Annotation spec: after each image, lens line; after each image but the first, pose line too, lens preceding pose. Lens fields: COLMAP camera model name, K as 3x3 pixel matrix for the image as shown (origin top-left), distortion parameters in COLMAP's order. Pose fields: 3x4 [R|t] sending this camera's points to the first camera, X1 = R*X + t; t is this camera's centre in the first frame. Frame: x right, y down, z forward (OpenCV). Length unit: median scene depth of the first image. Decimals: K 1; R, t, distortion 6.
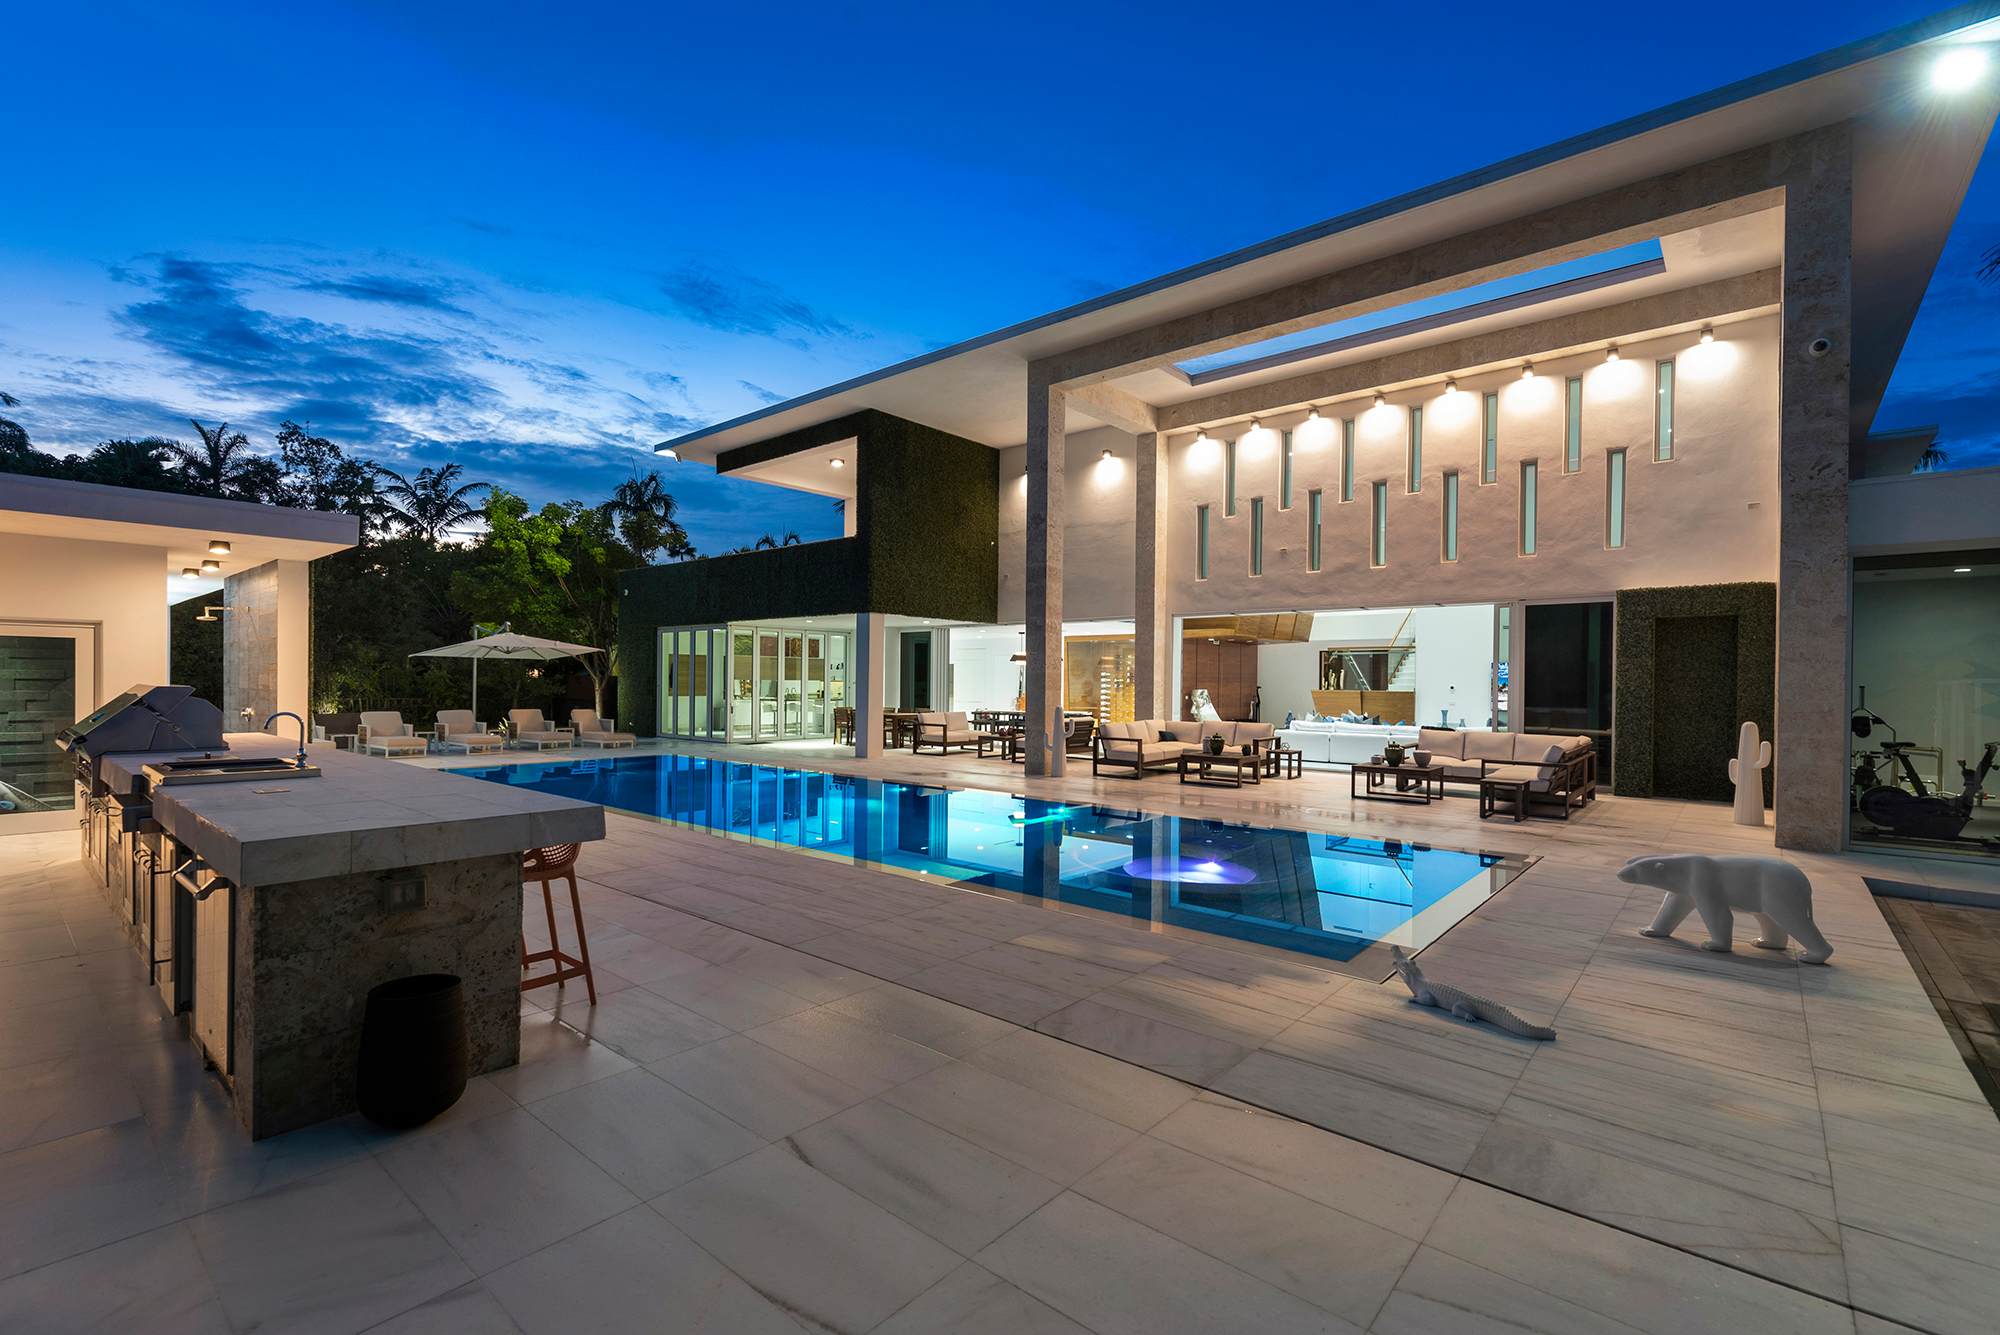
lens RADIAL K [[836.3, 0, 1014.4], [0, 836.3, 668.0], [0, 0, 1]] dist [-0.002295, 0.000209]
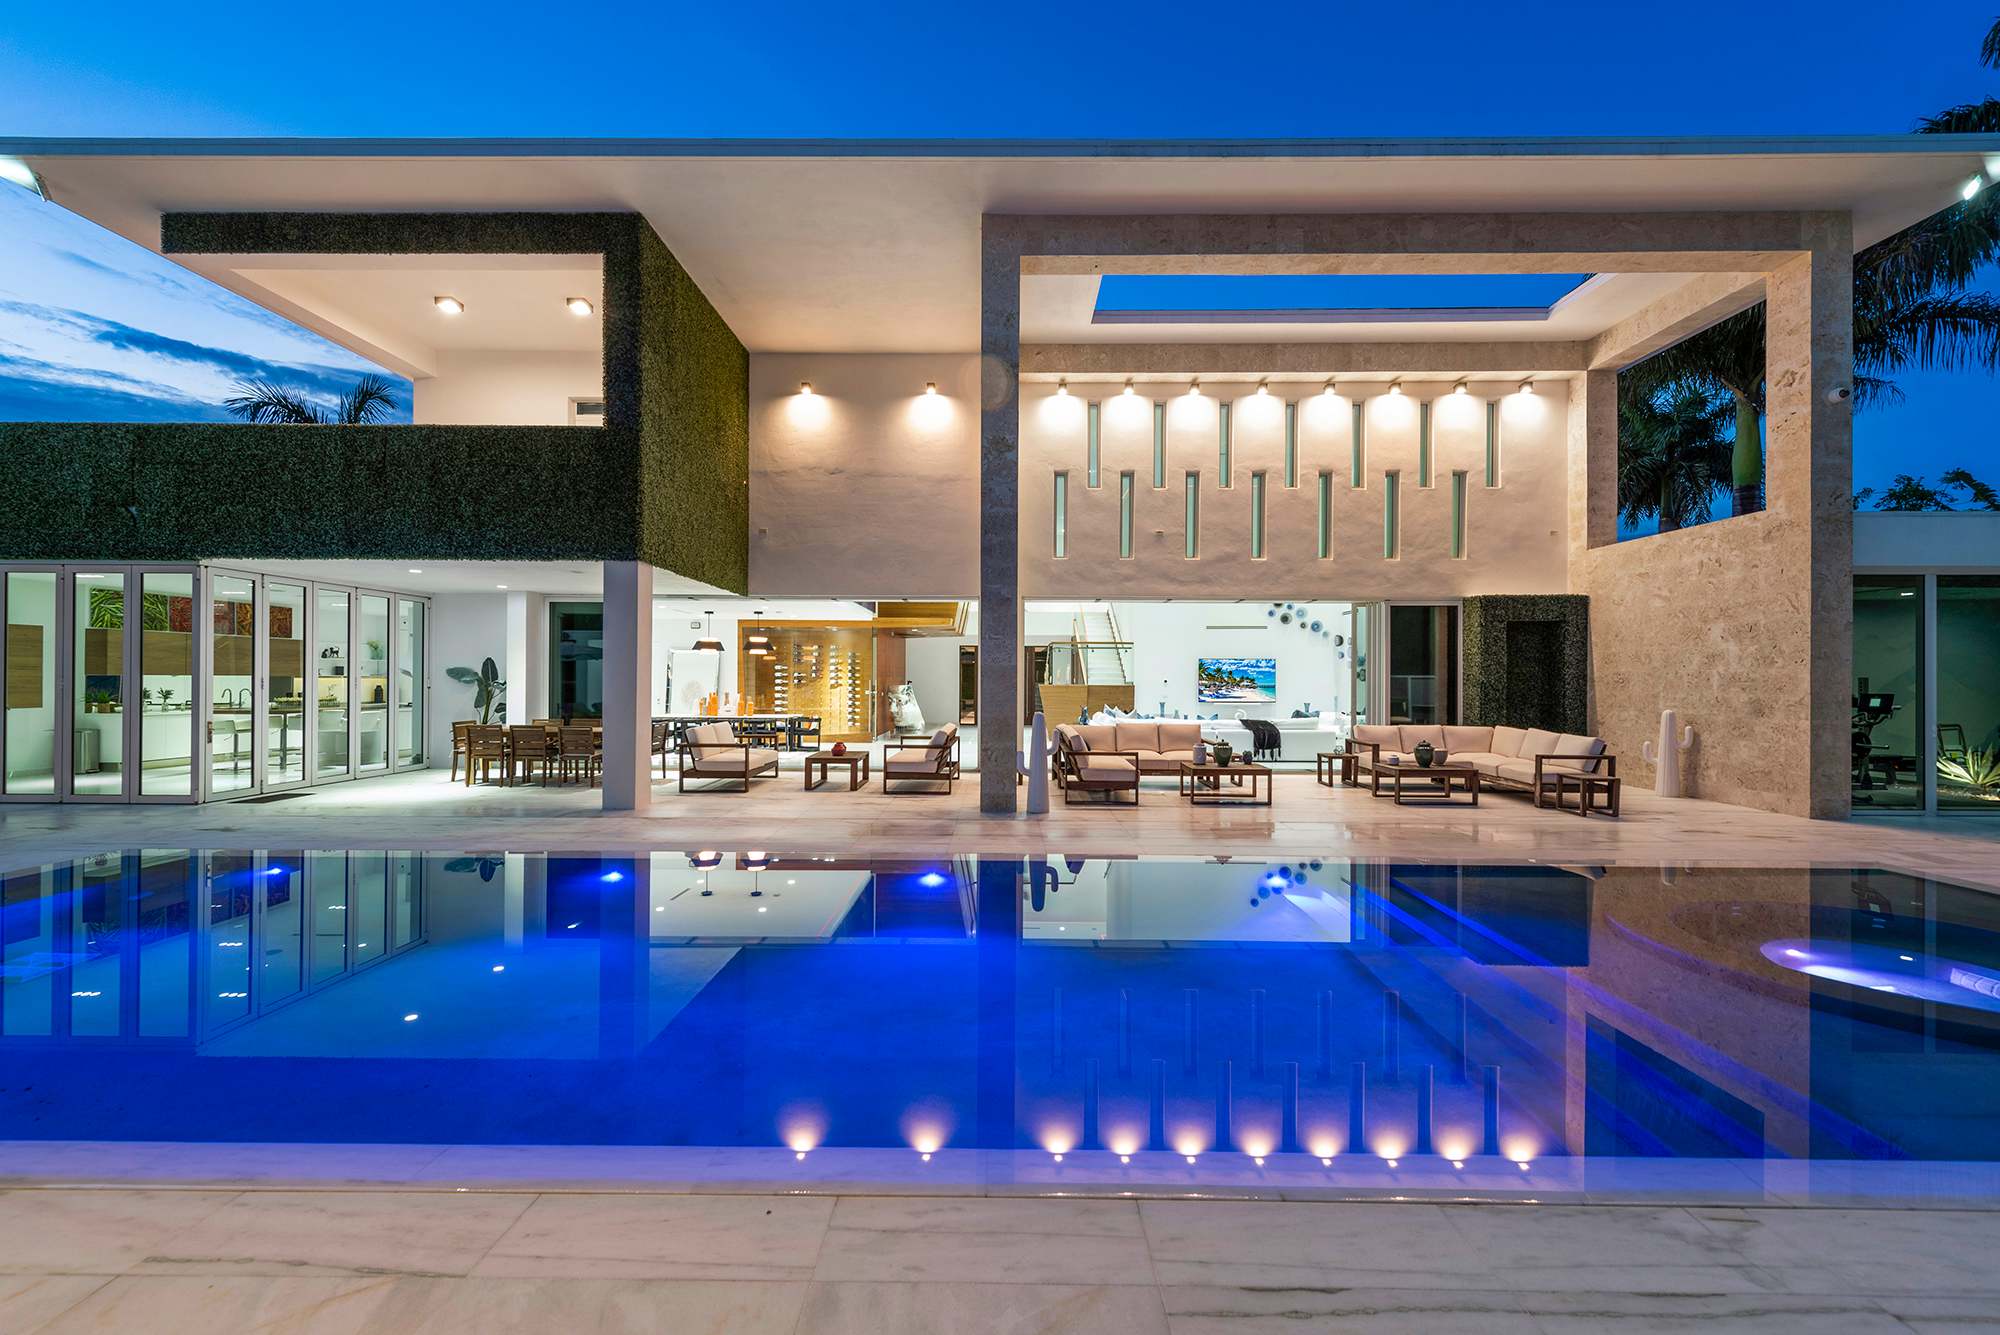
lens RADIAL K [[784.6, 0, 1005.4], [0, 784.6, 679.7], [0, 0, 1]] dist [0.007094, -0.000383]
pose [[0.780477, -0.000673, 0.625184, -0.369290], [-0.008444, 0.999897, 0.011617, 0.012045], [-0.625127, -0.014345, 0.780391, 0.464982]]
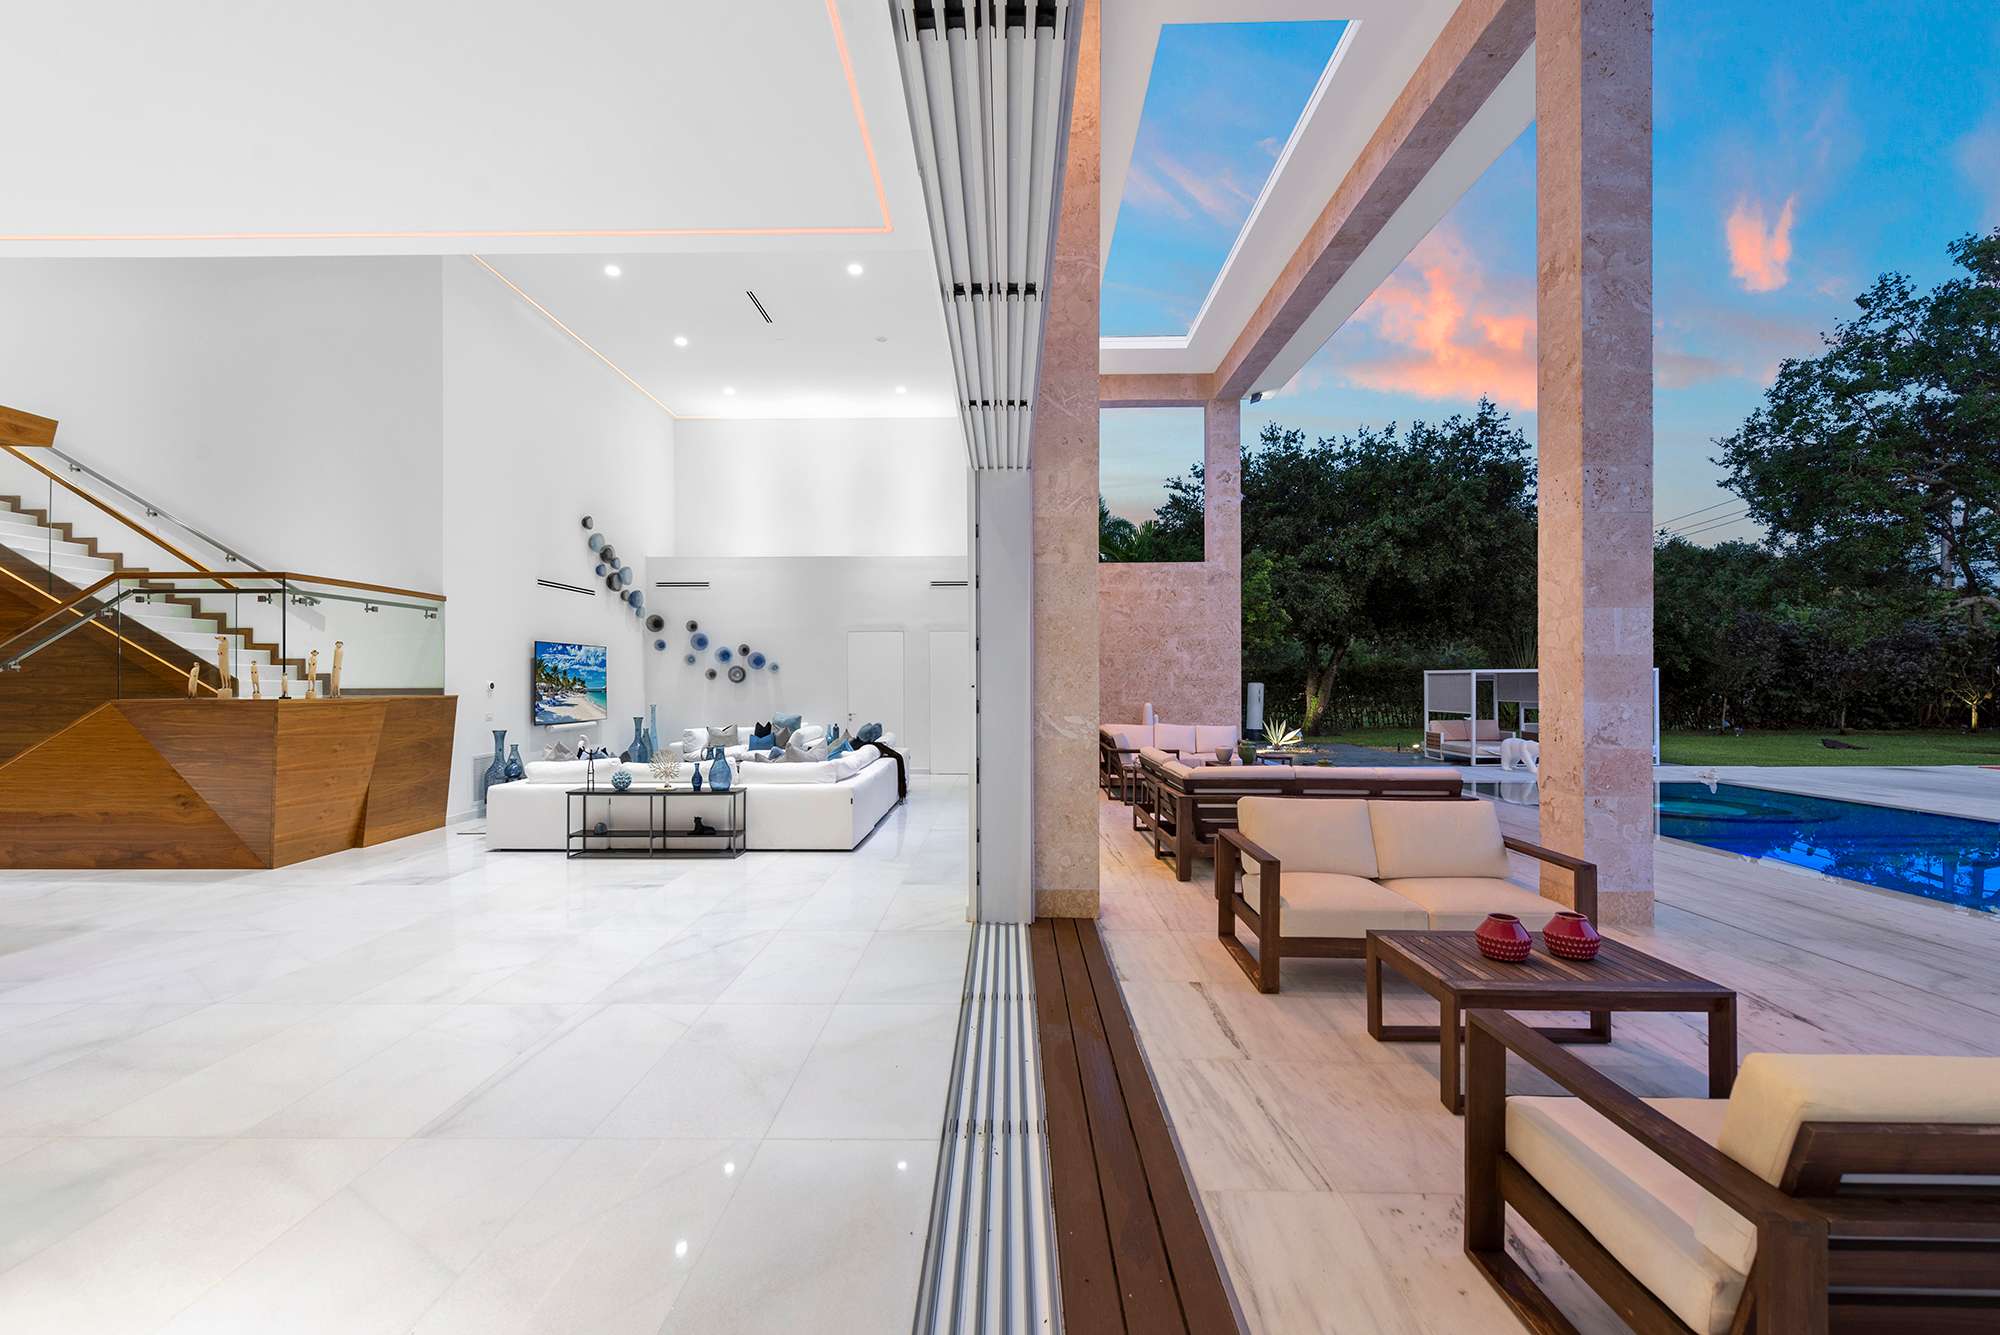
lens RADIAL K [[852.7, 0, 979.6], [0, 852.7, 672.3], [0, 0, 1]] dist [0.005023, -0.000065]
pose [[-0.611886, 0.008398, 0.790901, -0.101815], [-0.006162, 0.999863, -0.015384, 0.024212], [-0.790922, -0.014287, -0.611750, 1.450502]]
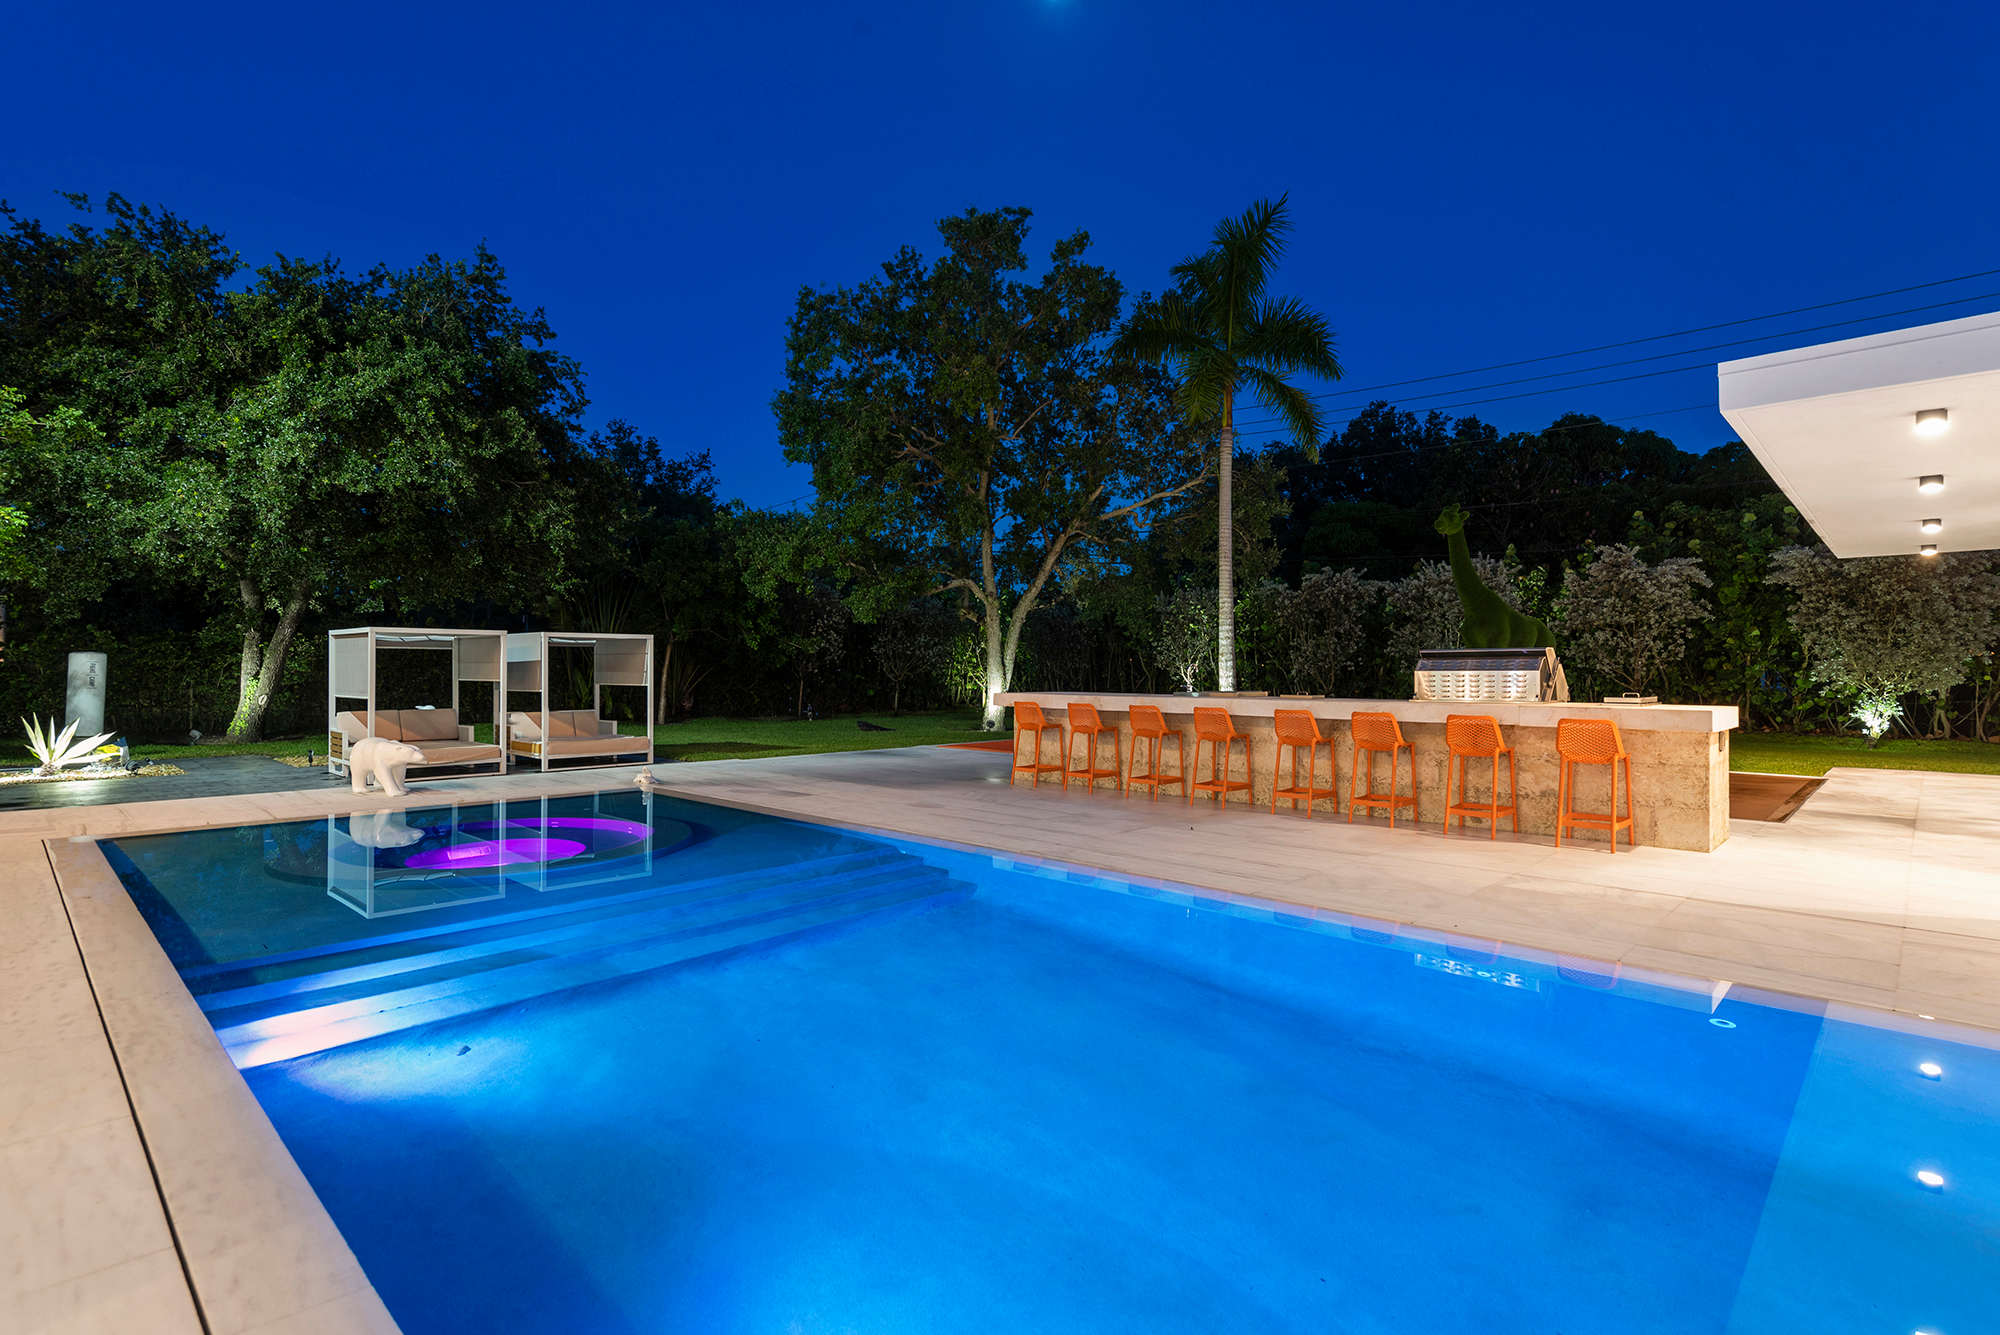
lens RADIAL K [[970.1, 0, 1010.4], [0, 970.1, 672.4], [0, 0, 1]] dist [0.010373, -0.002141]
pose [[-0.997539, -0.006760, 0.069782, -0.185844], [-0.007400, 0.999933, -0.008928, 0.039507], [-0.069717, -0.009422, -0.997522, 0.975578]]
